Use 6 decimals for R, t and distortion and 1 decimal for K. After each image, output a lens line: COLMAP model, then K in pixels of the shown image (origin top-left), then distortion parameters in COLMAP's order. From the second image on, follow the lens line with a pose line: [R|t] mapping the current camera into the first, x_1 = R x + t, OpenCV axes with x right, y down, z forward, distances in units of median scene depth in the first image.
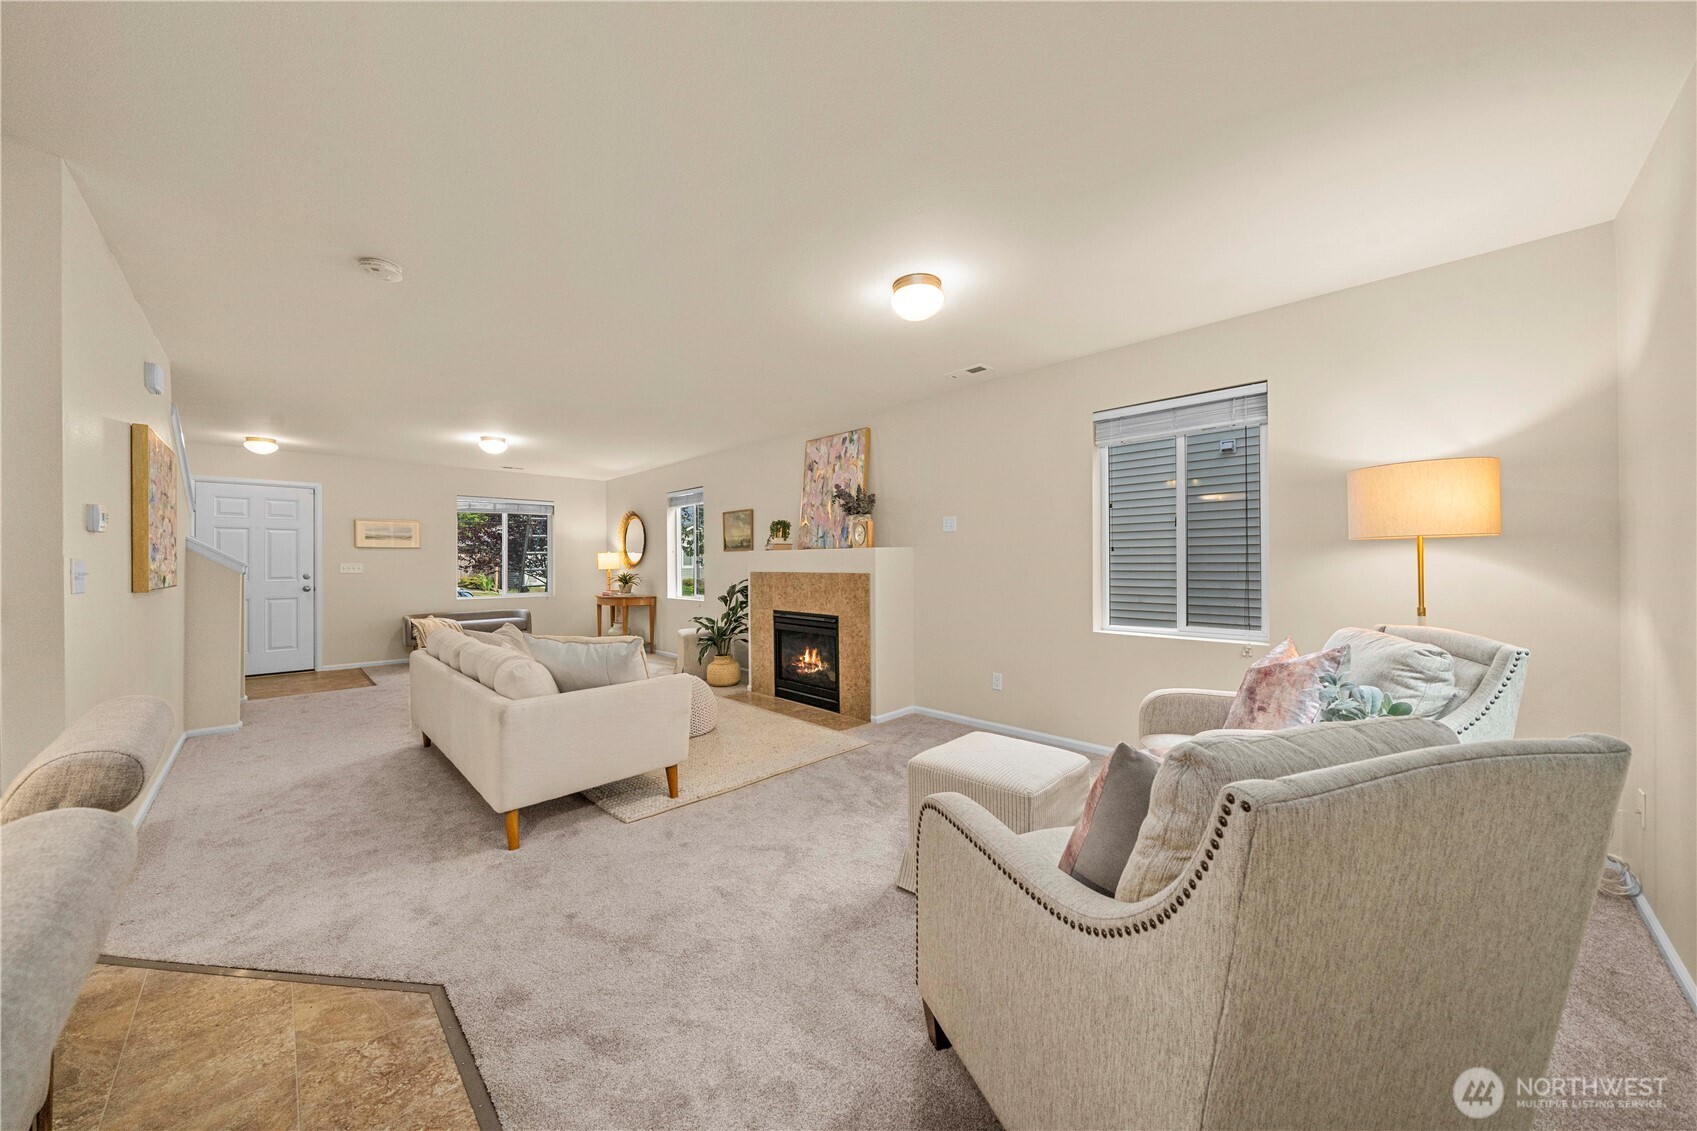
lens RADIAL K [[589.3, 0, 845.0], [0, 589.3, 561.0], [0, 0, 1]] dist [-0.000884, -0.000116]
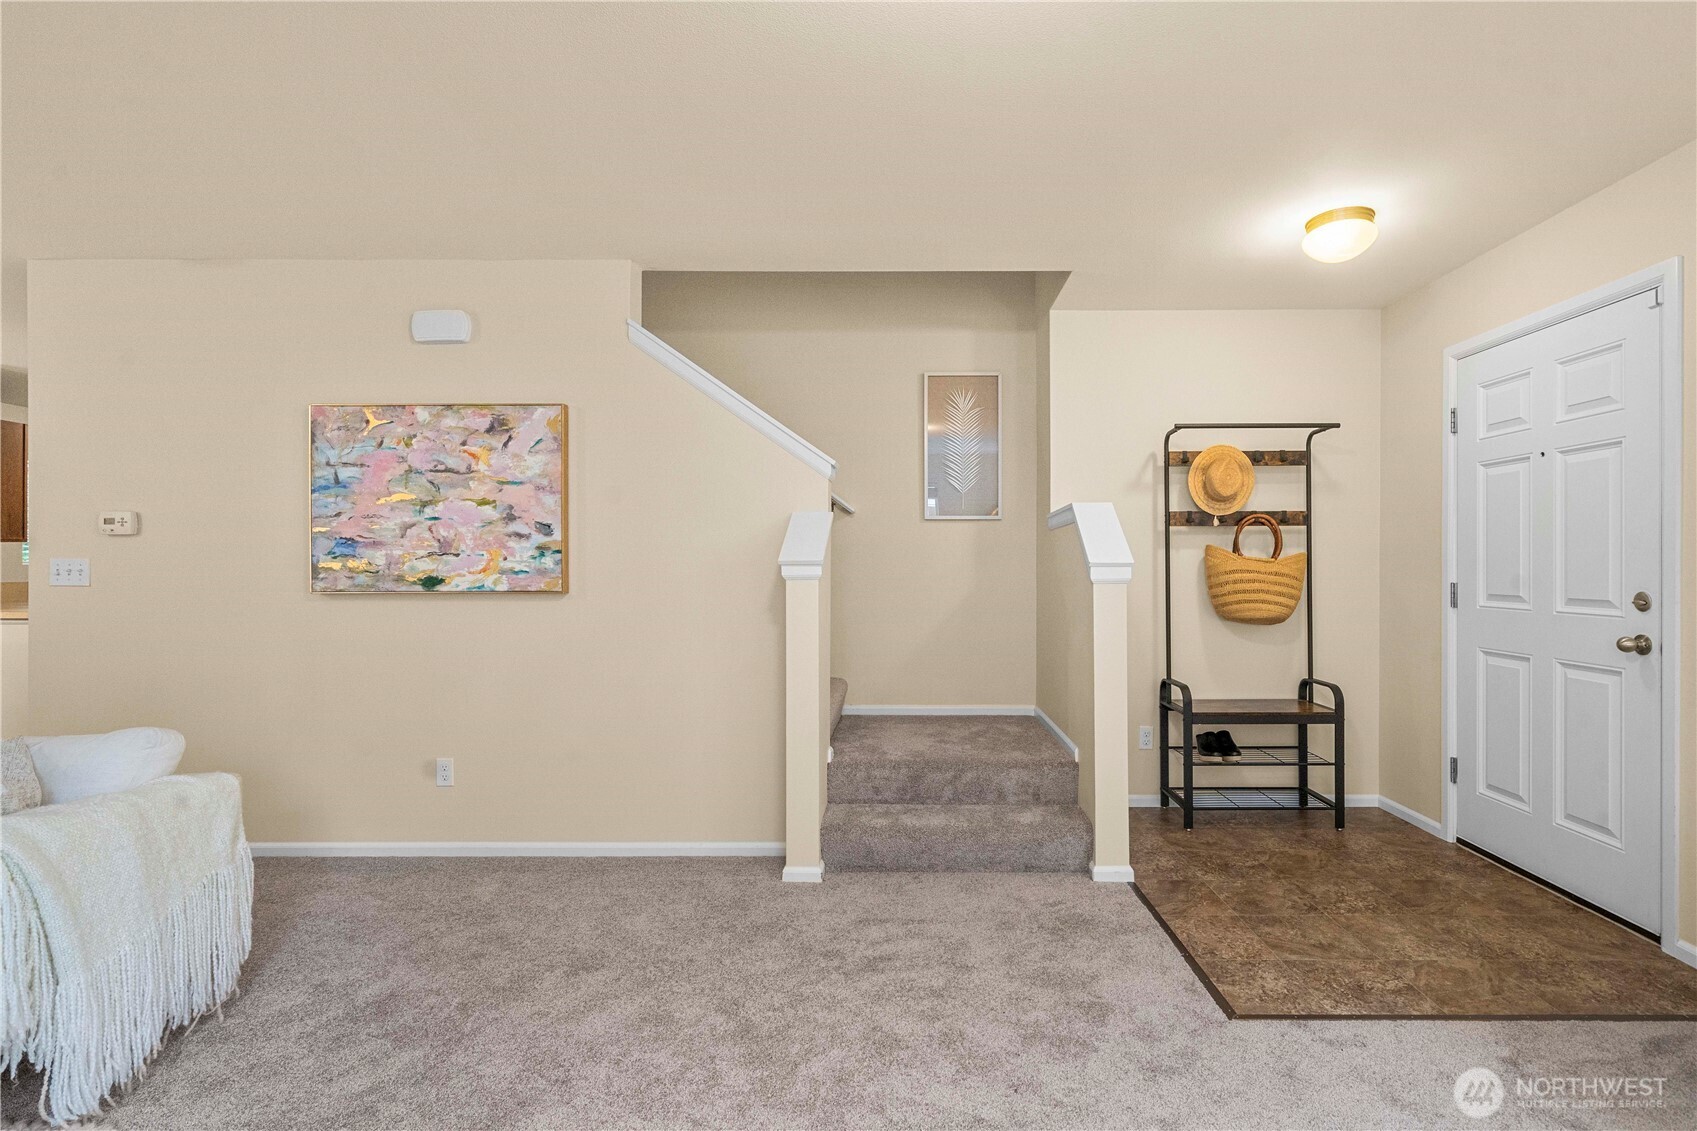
lens RADIAL K [[729.2, 0, 853.3], [0, 729.2, 569.8], [0, 0, 1]] dist [0.000192, 0.000150]
pose [[-0.698051, 0.001758, -0.716046, -0.375435], [0.000793, 0.999998, 0.001682, 0.009677], [0.716048, 0.000606, -0.698051, 0.923391]]
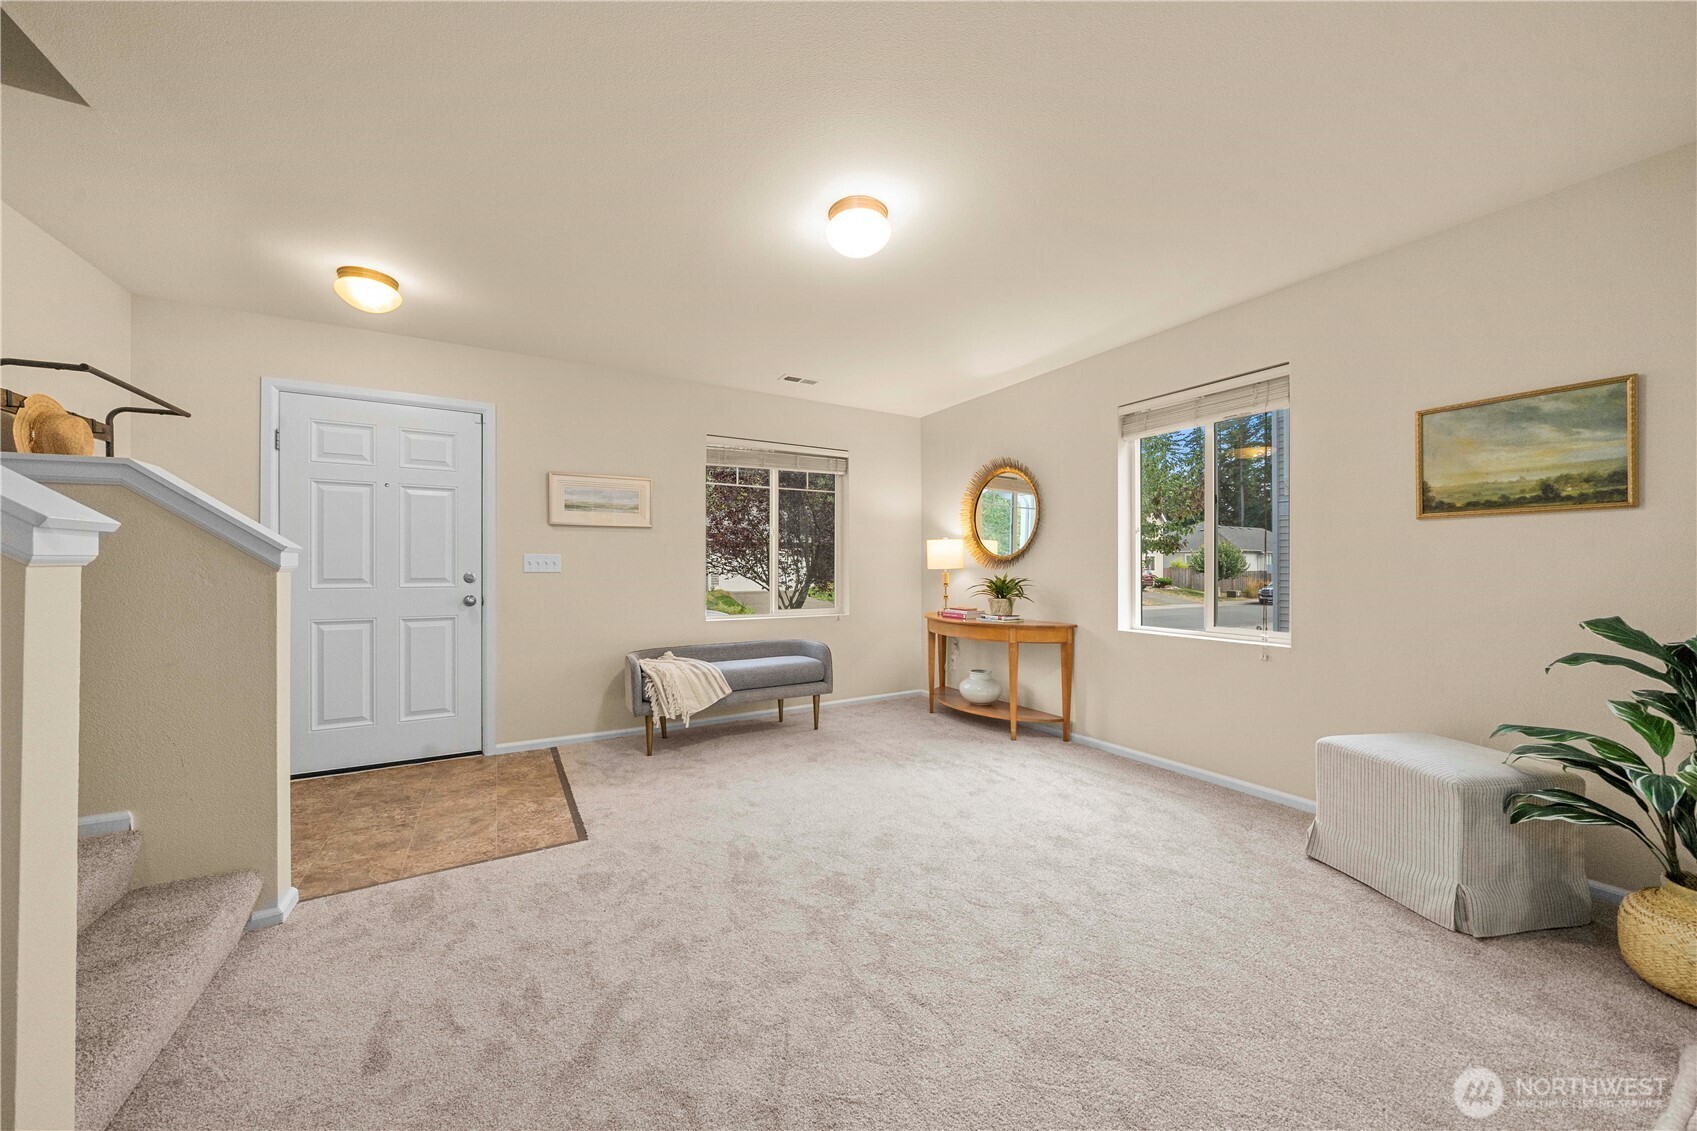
lens RADIAL K [[594.0, 0, 848.5], [0, 594.0, 565.5], [0, 0, 1]] dist [0.000828, 0.000011]
pose [[0.971827, 0.004214, -0.235659, -0.430857], [-0.003446, 0.999987, 0.003671, 0.011328], [0.235672, -0.002756, 0.971829, 0.529208]]
